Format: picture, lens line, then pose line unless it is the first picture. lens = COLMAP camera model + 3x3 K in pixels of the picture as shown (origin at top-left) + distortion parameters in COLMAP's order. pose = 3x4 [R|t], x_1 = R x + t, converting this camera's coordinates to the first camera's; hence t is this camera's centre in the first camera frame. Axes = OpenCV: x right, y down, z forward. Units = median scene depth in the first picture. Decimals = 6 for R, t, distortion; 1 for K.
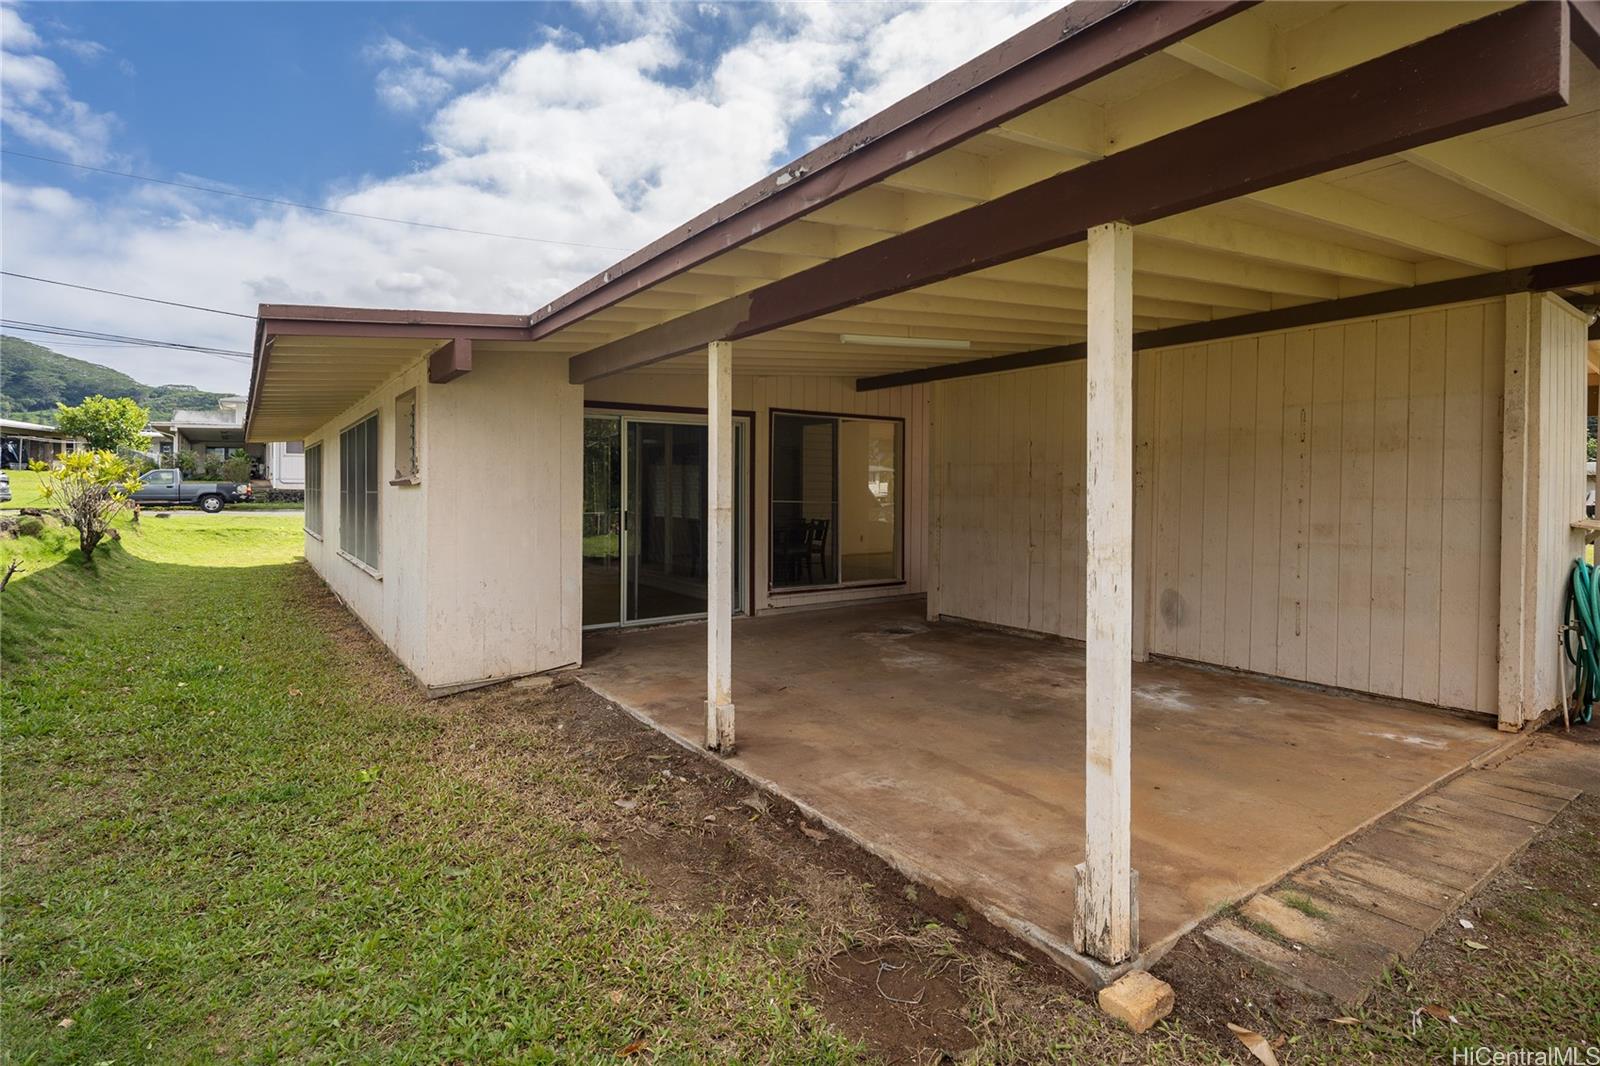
lens RADIAL K [[805.3, 0, 835.9], [0, 805.3, 508.4], [0, 0, 1]] dist [0.010607, -0.001546]
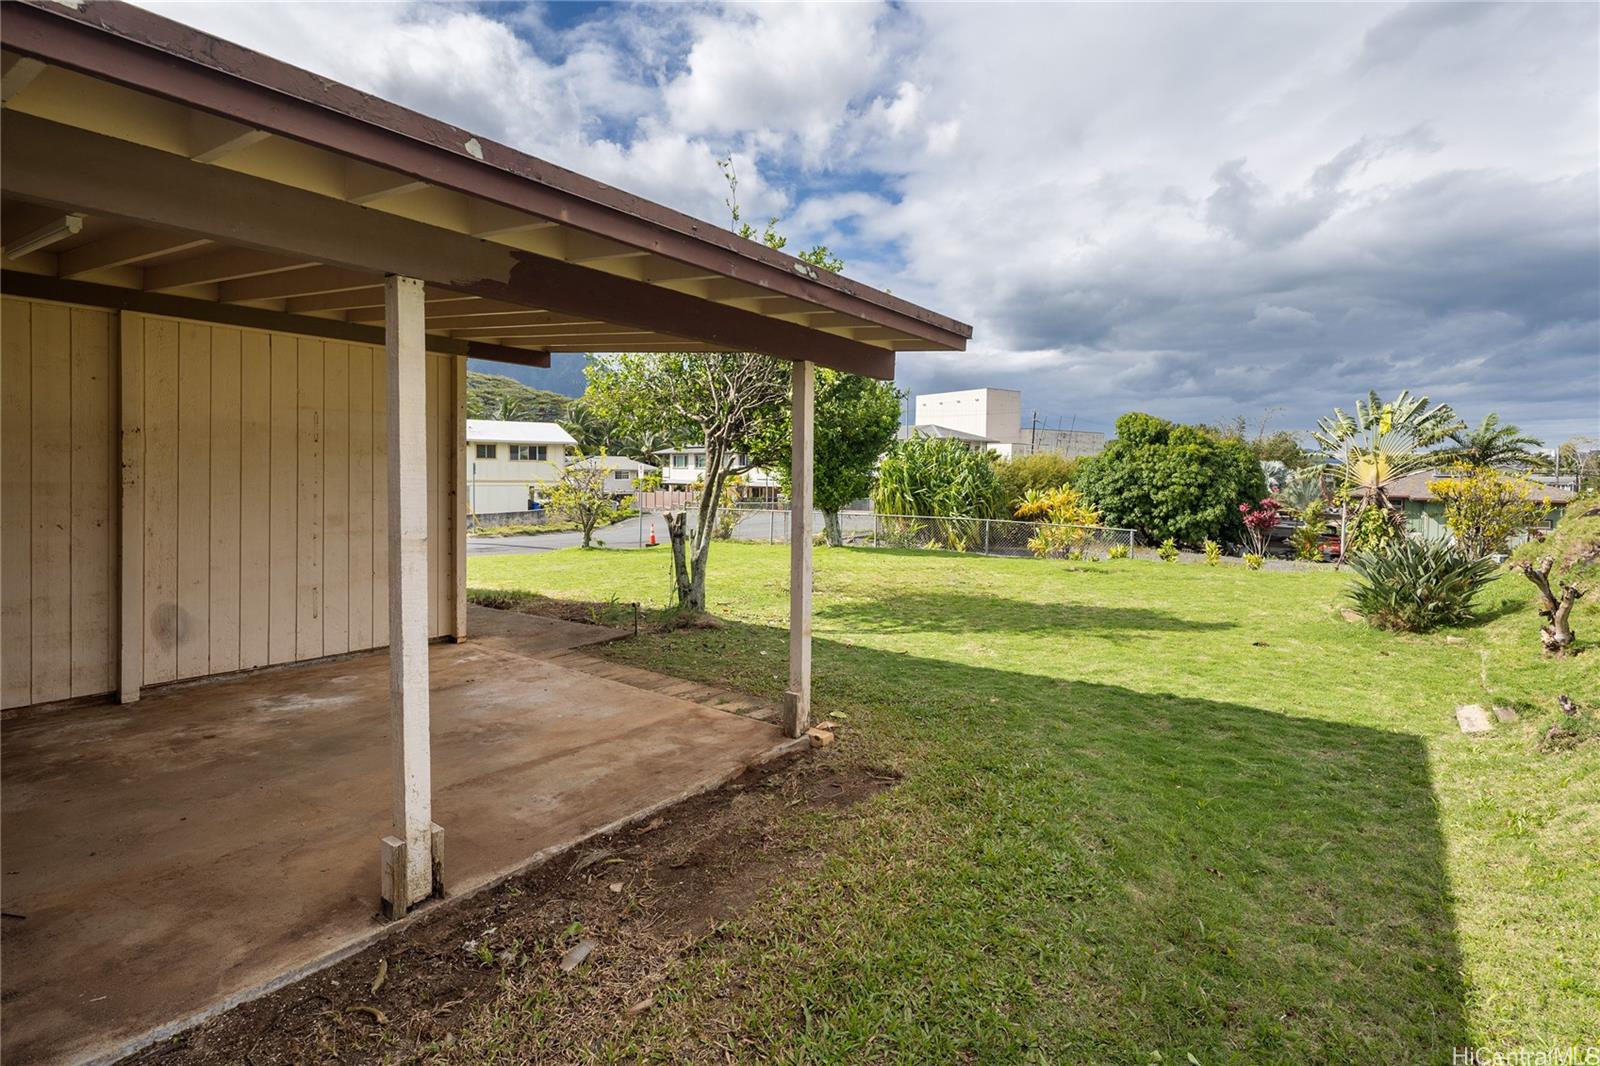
lens RADIAL K [[805.3, 0, 796.8], [0, 805.3, 526.2], [0, 0, 1]] dist [0.010607, -0.001546]
pose [[-0.299242, -0.068153, 0.951740, -0.974610], [0.011085, 0.997130, 0.074889, -0.062248], [-0.954113, 0.032960, -0.297628, 1.020614]]
